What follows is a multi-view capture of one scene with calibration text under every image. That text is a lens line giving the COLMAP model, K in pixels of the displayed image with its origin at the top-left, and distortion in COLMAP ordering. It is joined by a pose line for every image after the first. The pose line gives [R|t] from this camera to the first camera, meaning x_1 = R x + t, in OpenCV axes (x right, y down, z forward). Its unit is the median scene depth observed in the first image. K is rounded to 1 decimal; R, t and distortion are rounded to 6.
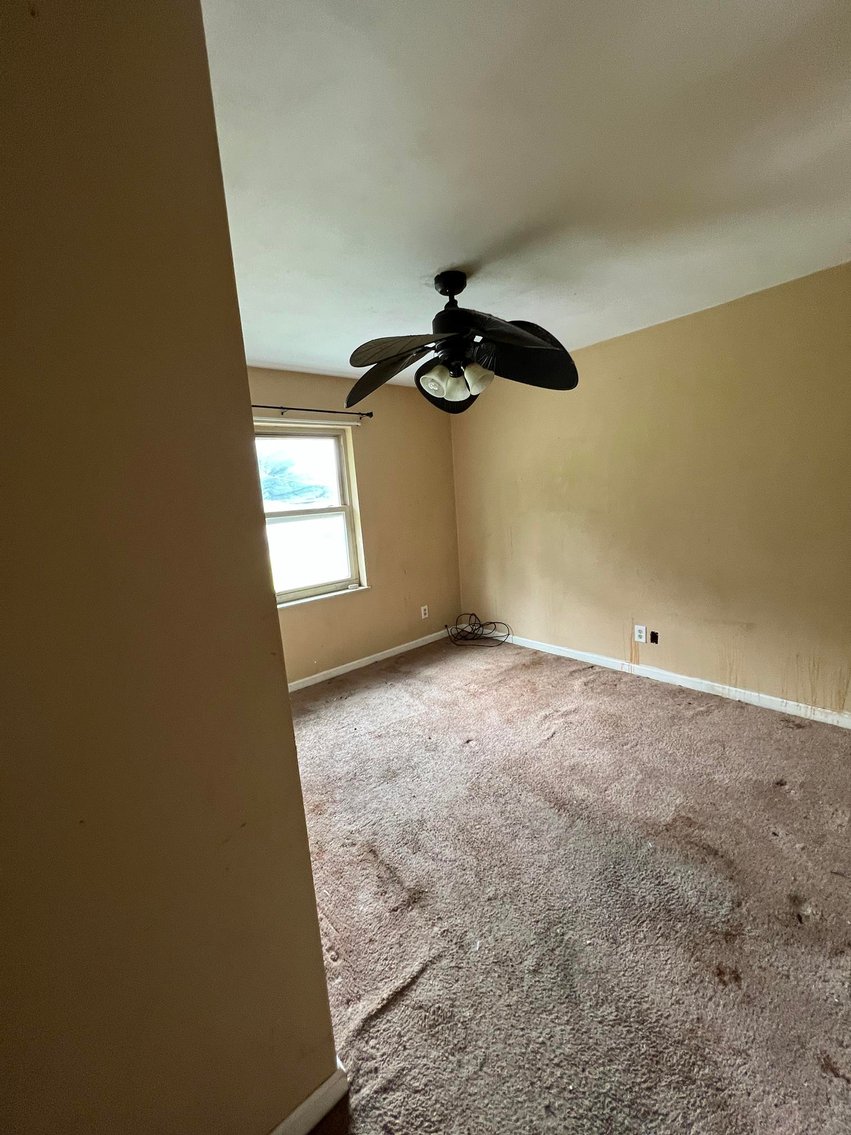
lens RADIAL K [[453.6, 0, 421.4], [0, 453.6, 567.0], [0, 0, 1]] dist [-0.001063, 0.000691]
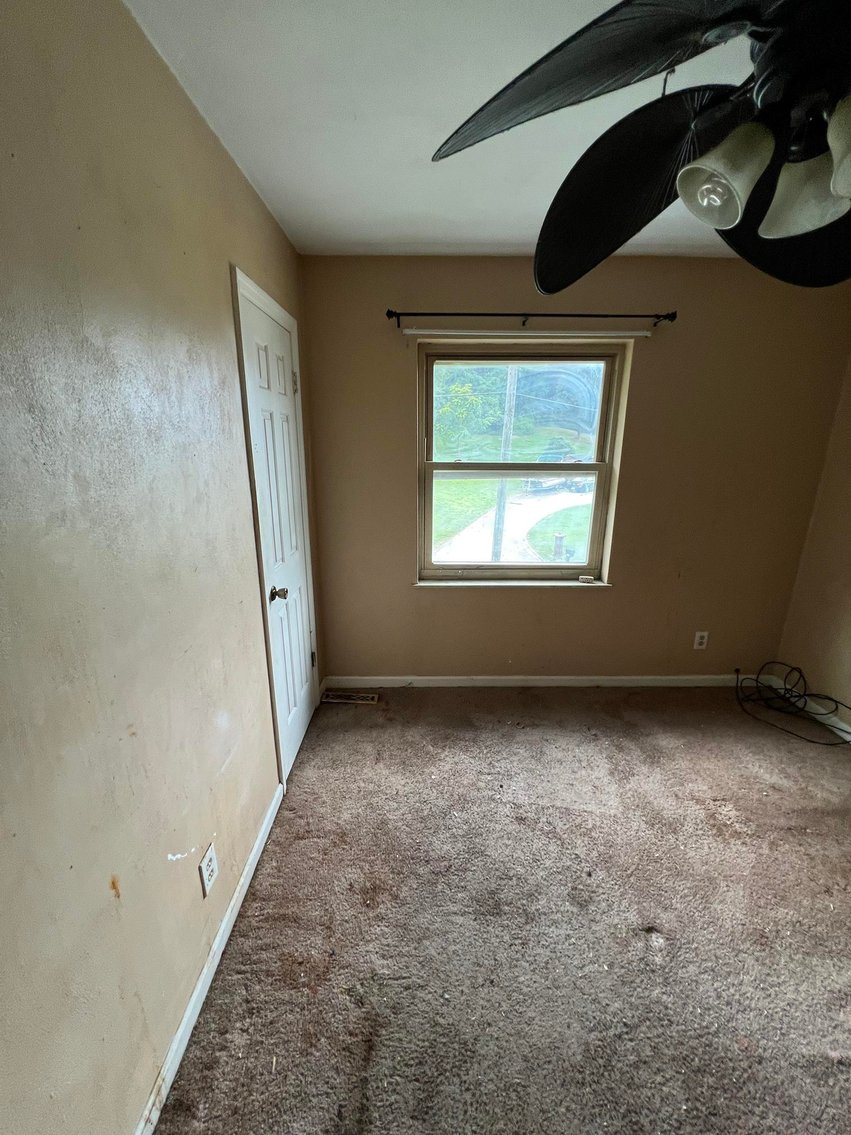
lens RADIAL K [[453.6, 0, 424.1], [0, 453.6, 567.2], [0, 0, 1]] dist [-0.001063, 0.000691]
pose [[0.758827, 0.246559, -0.602818, 0.086059], [-0.160375, 0.967811, 0.193965, -0.076579], [0.631238, -0.050509, 0.773943, 0.308708]]
